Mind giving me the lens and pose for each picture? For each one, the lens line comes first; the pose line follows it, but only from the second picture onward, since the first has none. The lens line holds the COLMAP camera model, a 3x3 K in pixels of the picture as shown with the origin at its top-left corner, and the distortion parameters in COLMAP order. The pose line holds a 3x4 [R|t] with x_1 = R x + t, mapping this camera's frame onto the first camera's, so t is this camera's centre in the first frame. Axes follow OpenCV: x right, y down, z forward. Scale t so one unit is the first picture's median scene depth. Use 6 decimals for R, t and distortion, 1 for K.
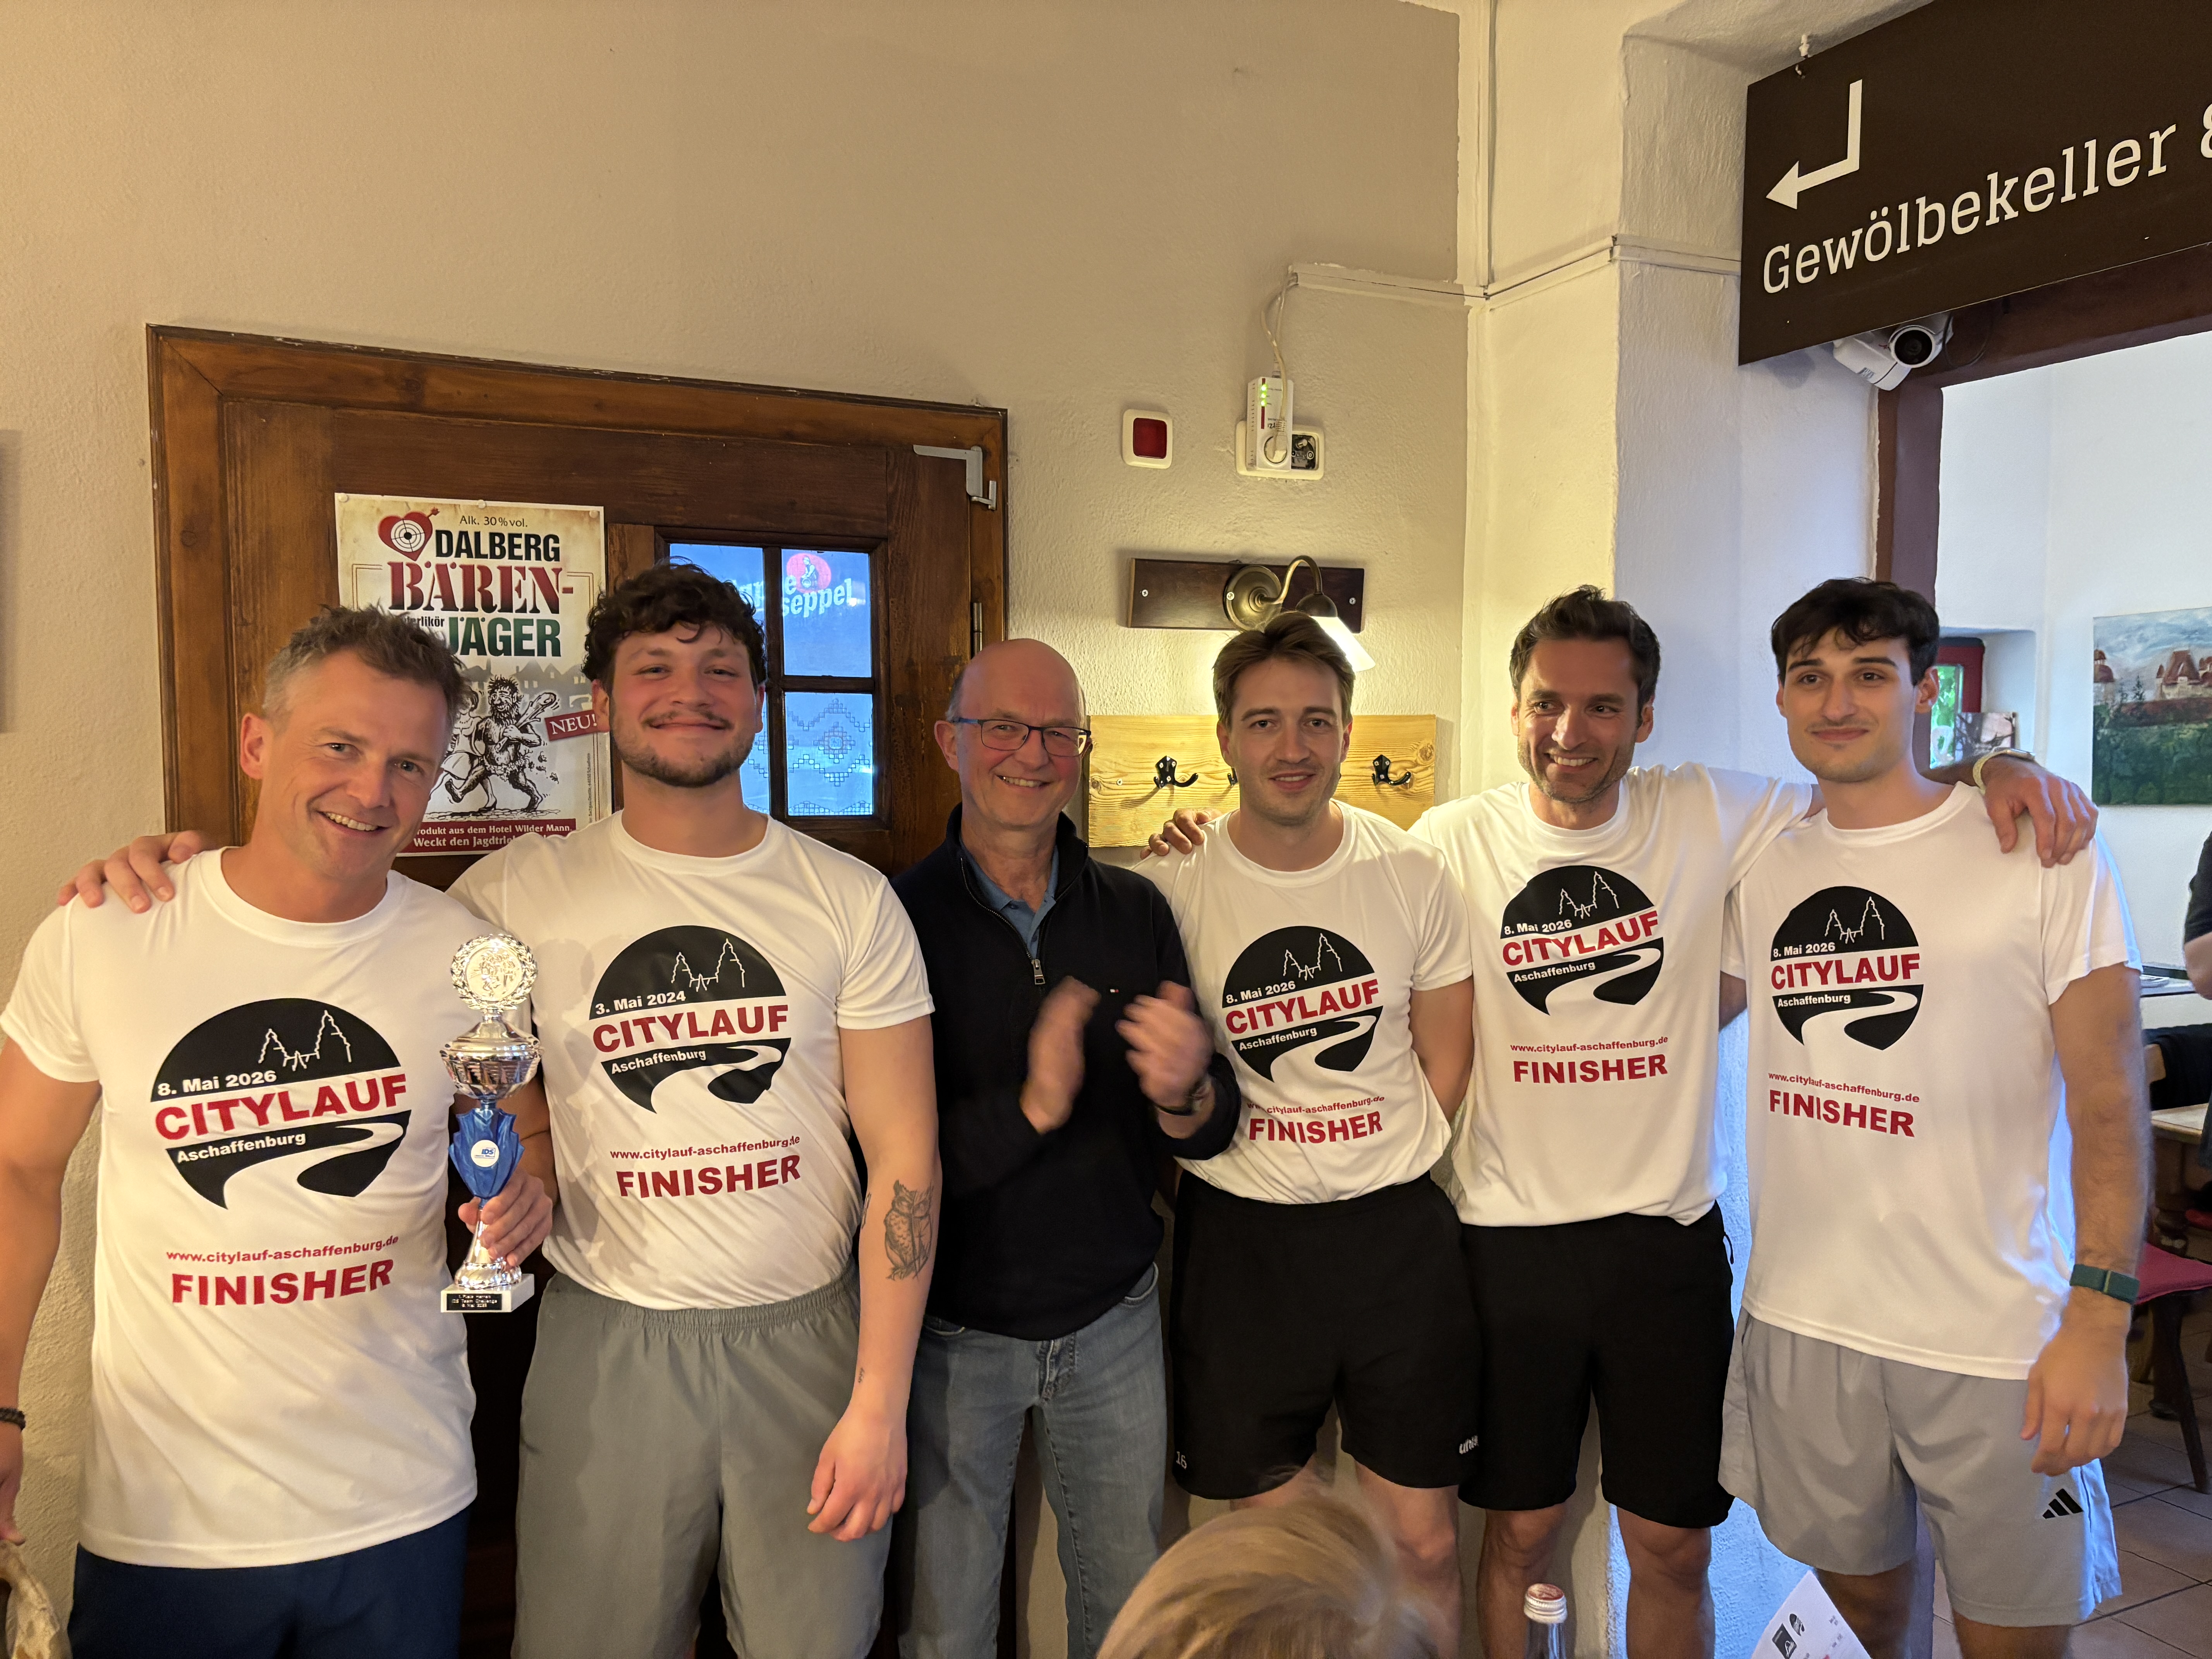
lens RADIAL K [[1672.0, 0, 1127.0], [0, 1672.0, 854.0], [0, 0, 1]] dist [0.045671, -0.054303]
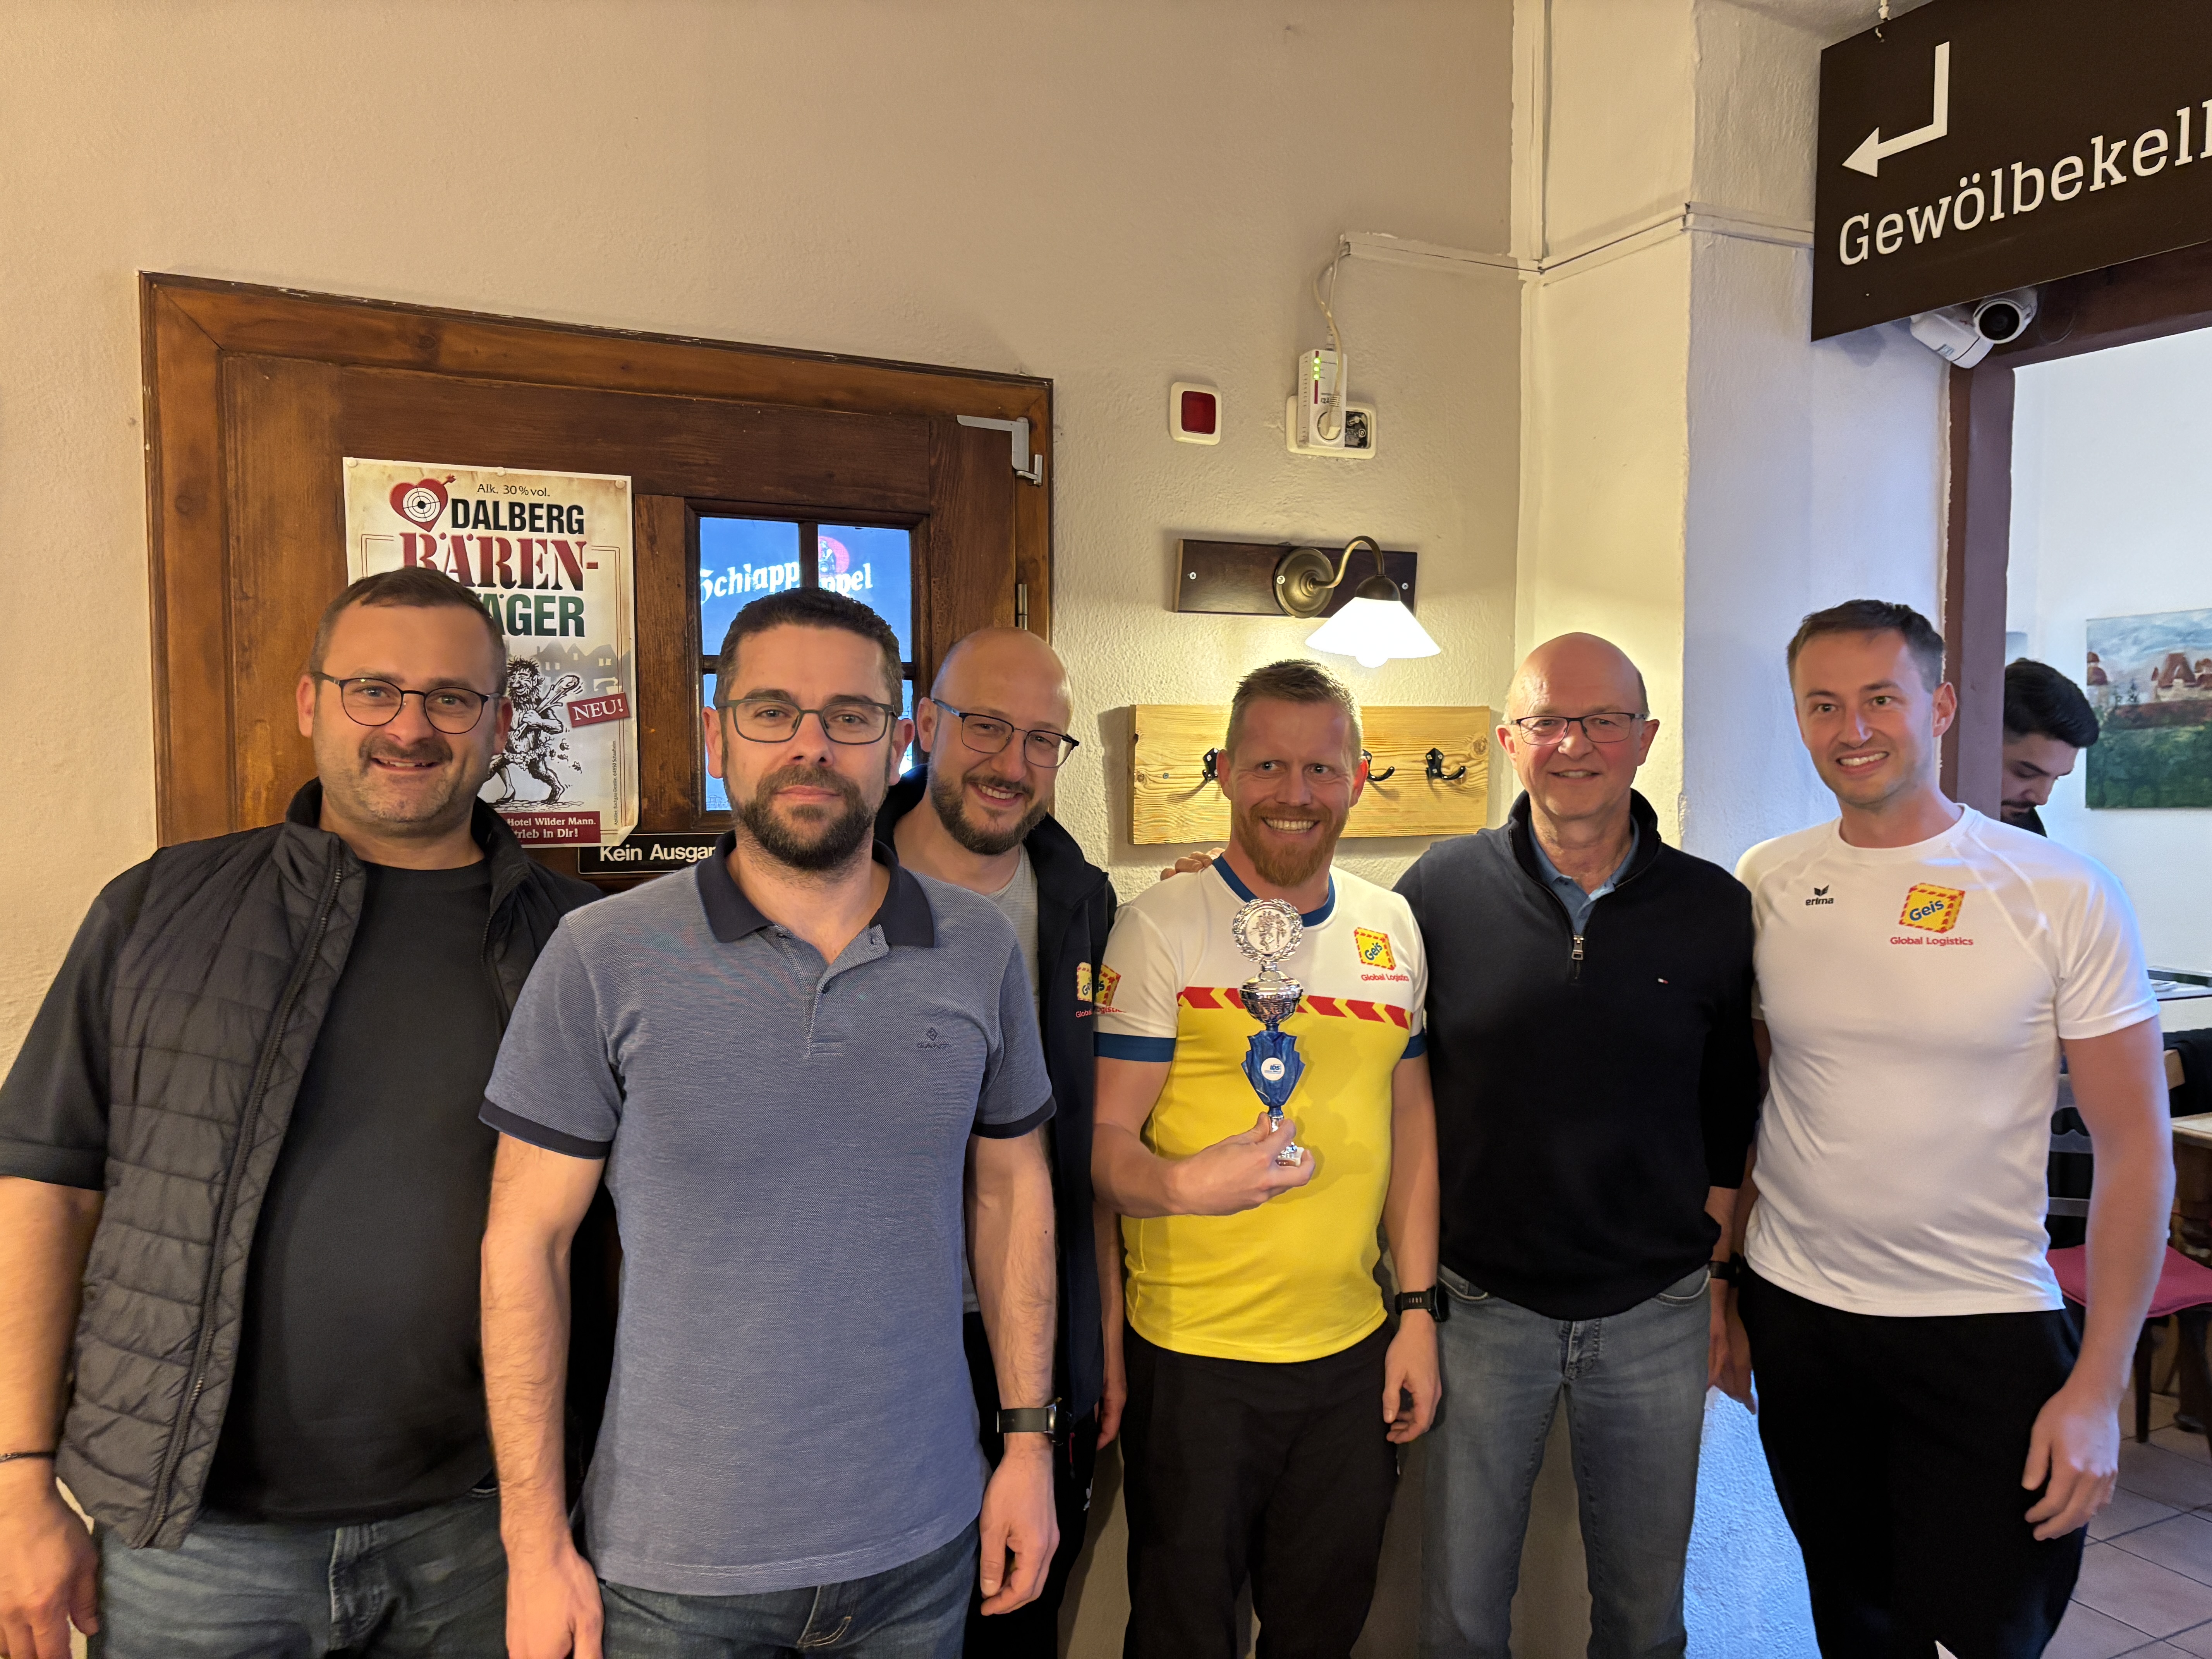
lens RADIAL K [[1672.0, 0, 1118.5], [0, 1672.0, 845.3], [0, 0, 1]] dist [0.045671, -0.054303]
pose [[0.999747, 0.000781, 0.022461, -0.055594], [-0.000589, 0.999963, -0.008561, 0.004858], [-0.022466, 0.008546, 0.999711, 0.058906]]
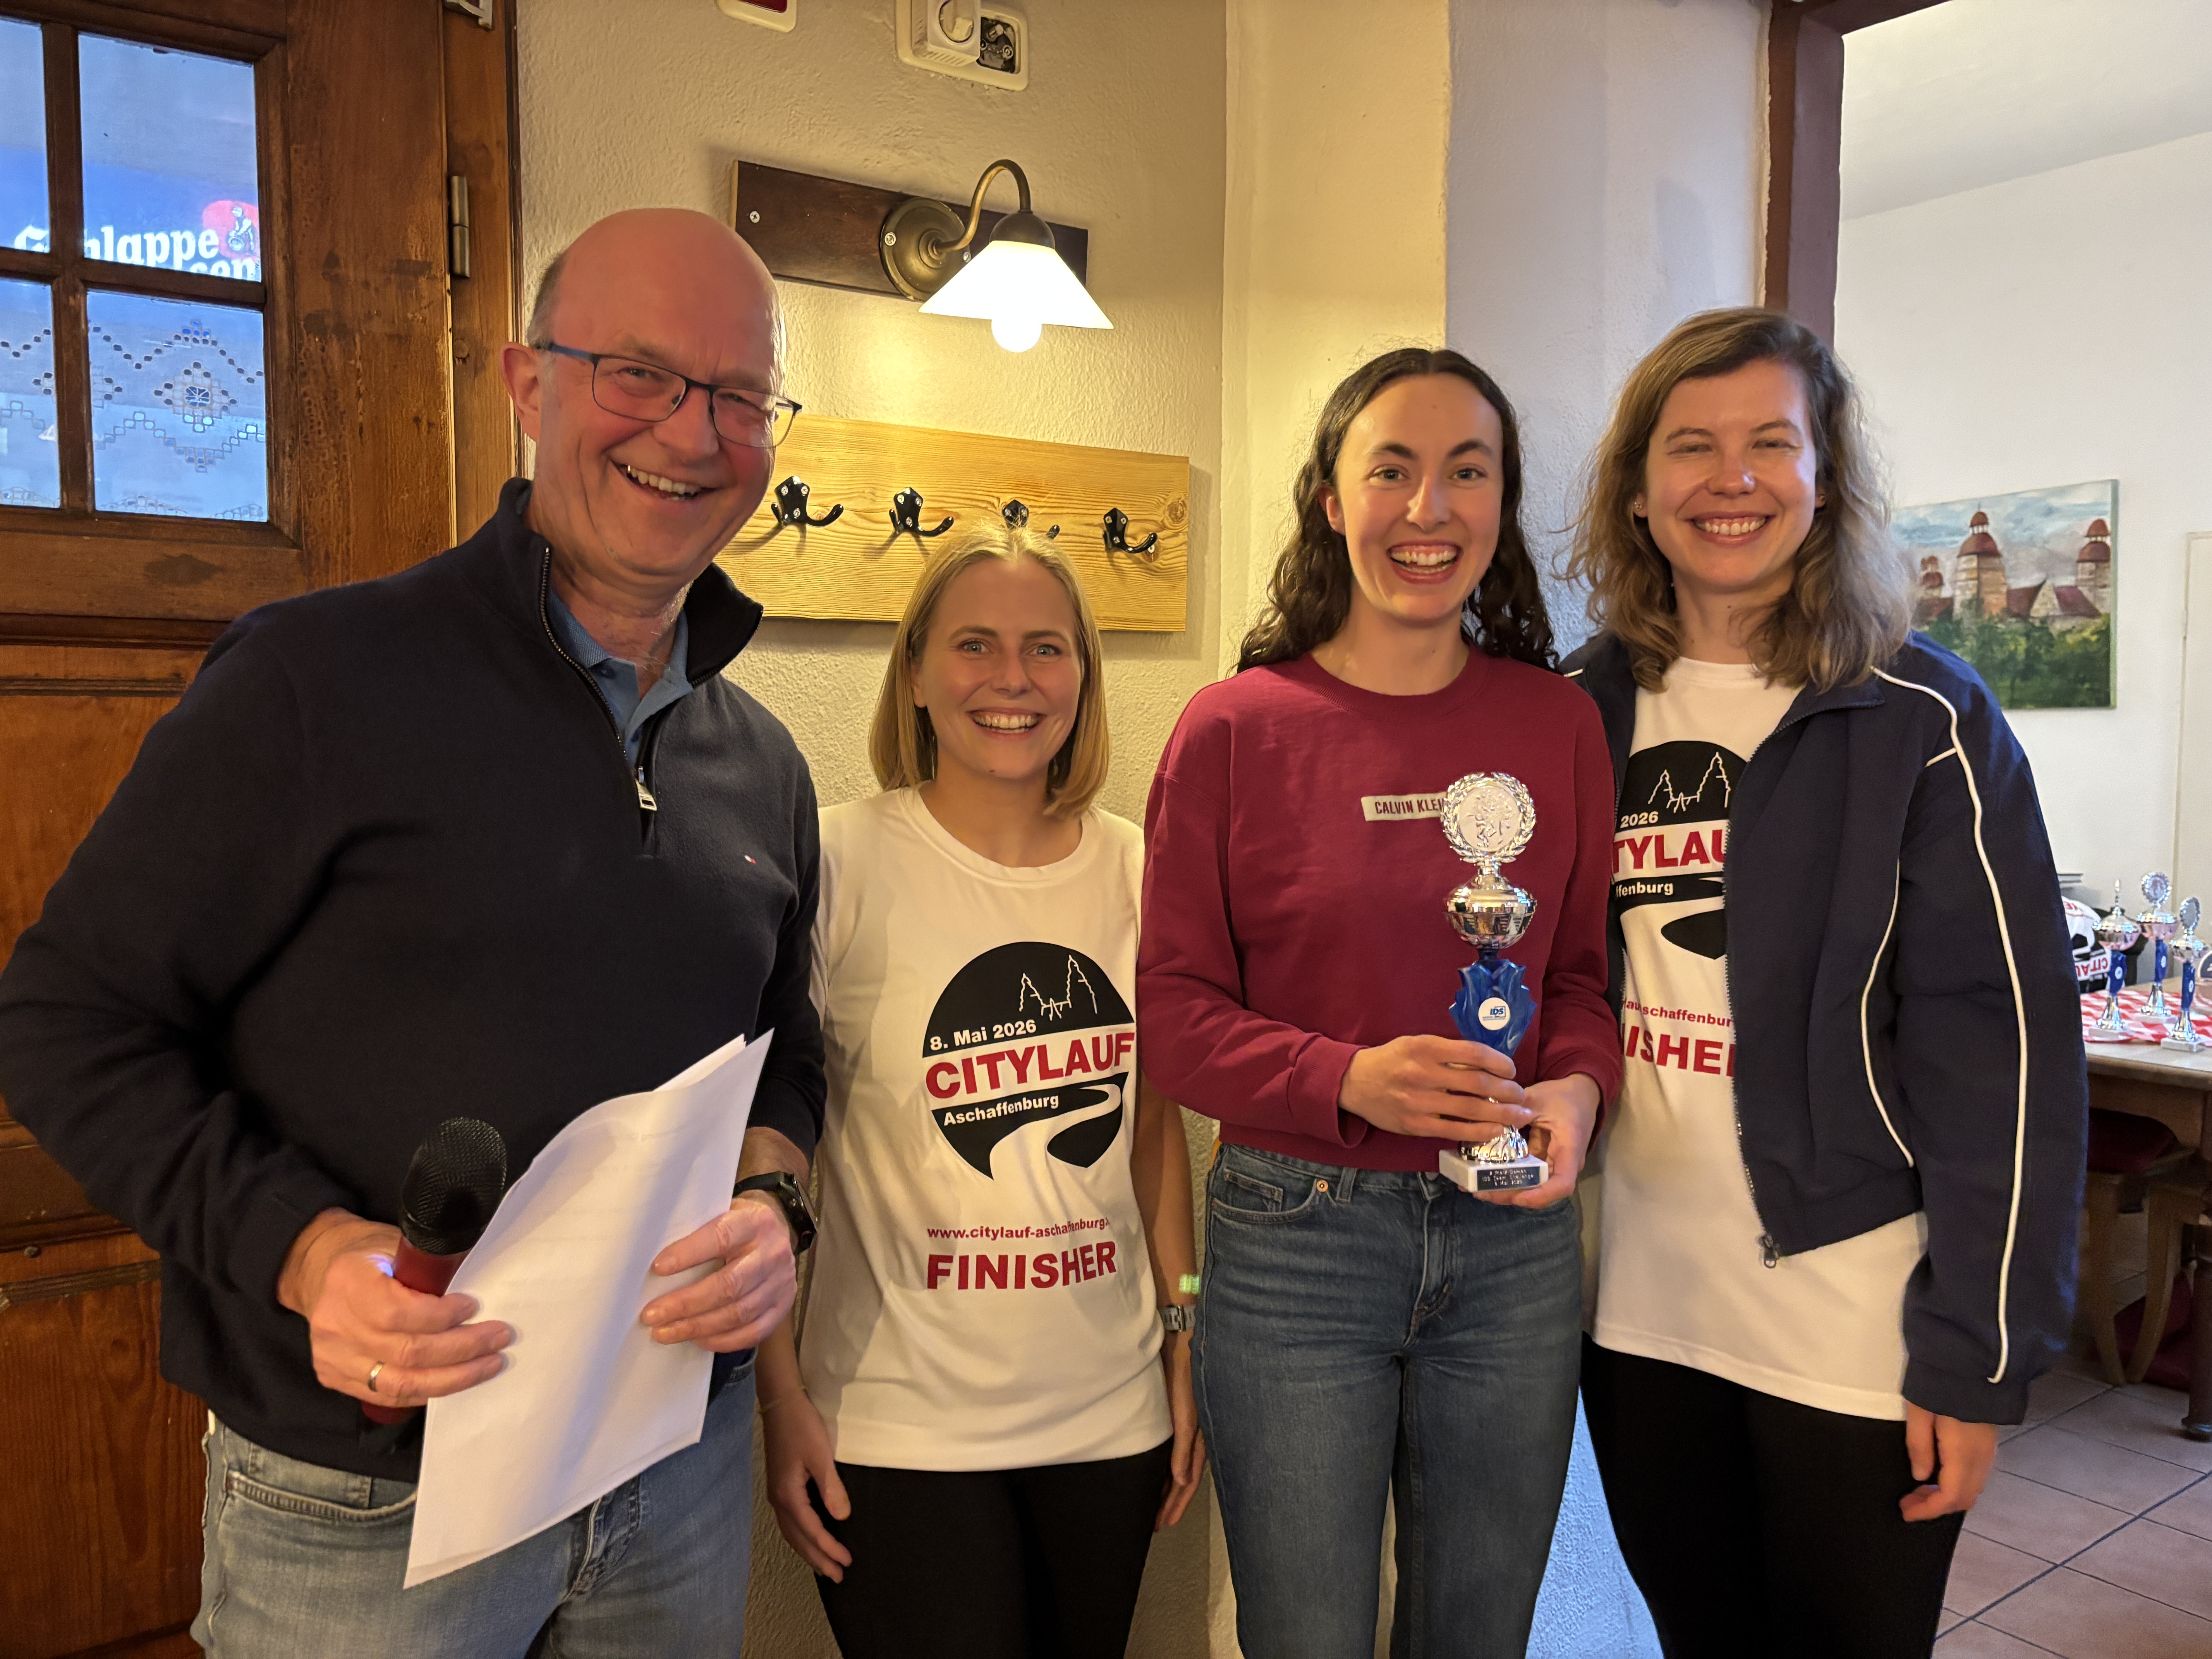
lens RADIAL K [[1672.0, 0, 1096.1], [0, 1672.0, 819.2], [0, 0, 1]] dist [0.045671, -0.054303]
pose [[0.985812, -0.008246, 0.167650, 0.031240], [0.008746, 0.999959, -0.002240, 0.081043], [-0.167625, 0.003674, 0.985844, 0.363303]]
